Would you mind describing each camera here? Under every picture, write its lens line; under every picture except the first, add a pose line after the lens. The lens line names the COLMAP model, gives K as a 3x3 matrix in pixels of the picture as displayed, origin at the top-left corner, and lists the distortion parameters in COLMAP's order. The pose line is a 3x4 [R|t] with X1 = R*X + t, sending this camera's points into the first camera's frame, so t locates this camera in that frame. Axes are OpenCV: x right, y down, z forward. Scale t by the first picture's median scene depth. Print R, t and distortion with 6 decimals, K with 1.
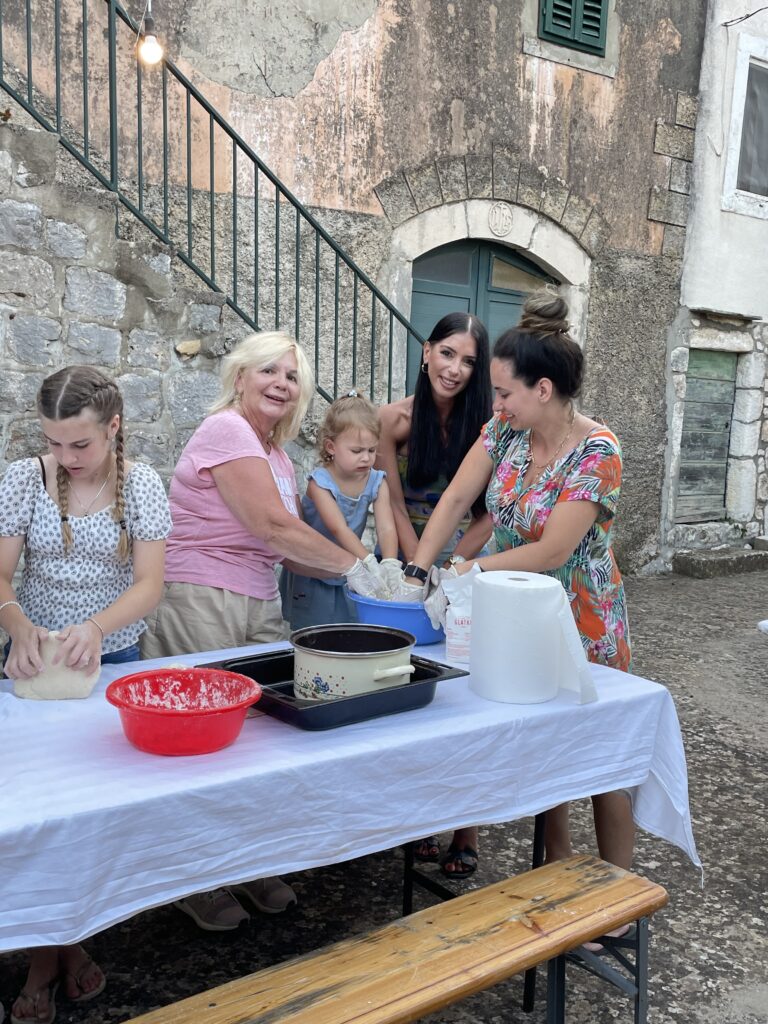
lens RADIAL K [[1020.2, 0, 376.1], [0, 1020.2, 522.0], [0, 0, 1]] dist [0.033763, 0.000000]
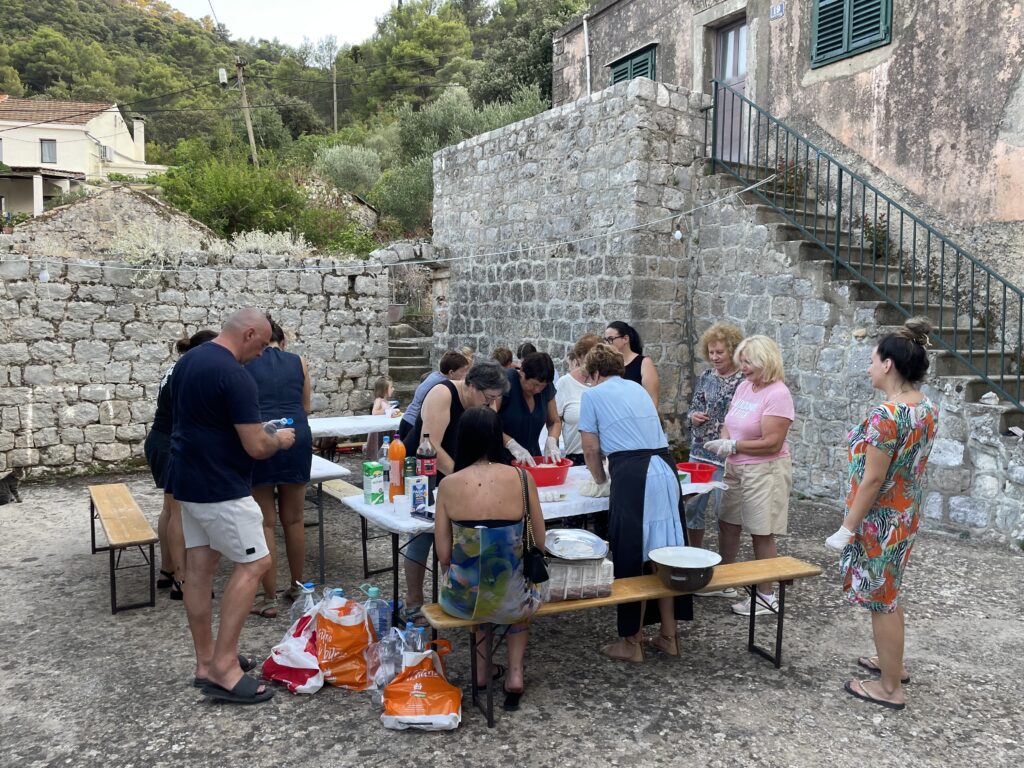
lens RADIAL K [[774.3, 0, 519.8], [0, 774.3, 391.1], [0, 0, 1]] dist [0.079904, -0.103656]
pose [[-0.101354, 0.043733, -0.993889, 0.830935], [-0.125453, 0.990496, 0.056377, -0.045583], [0.986909, 0.130400, -0.094904, 0.354967]]
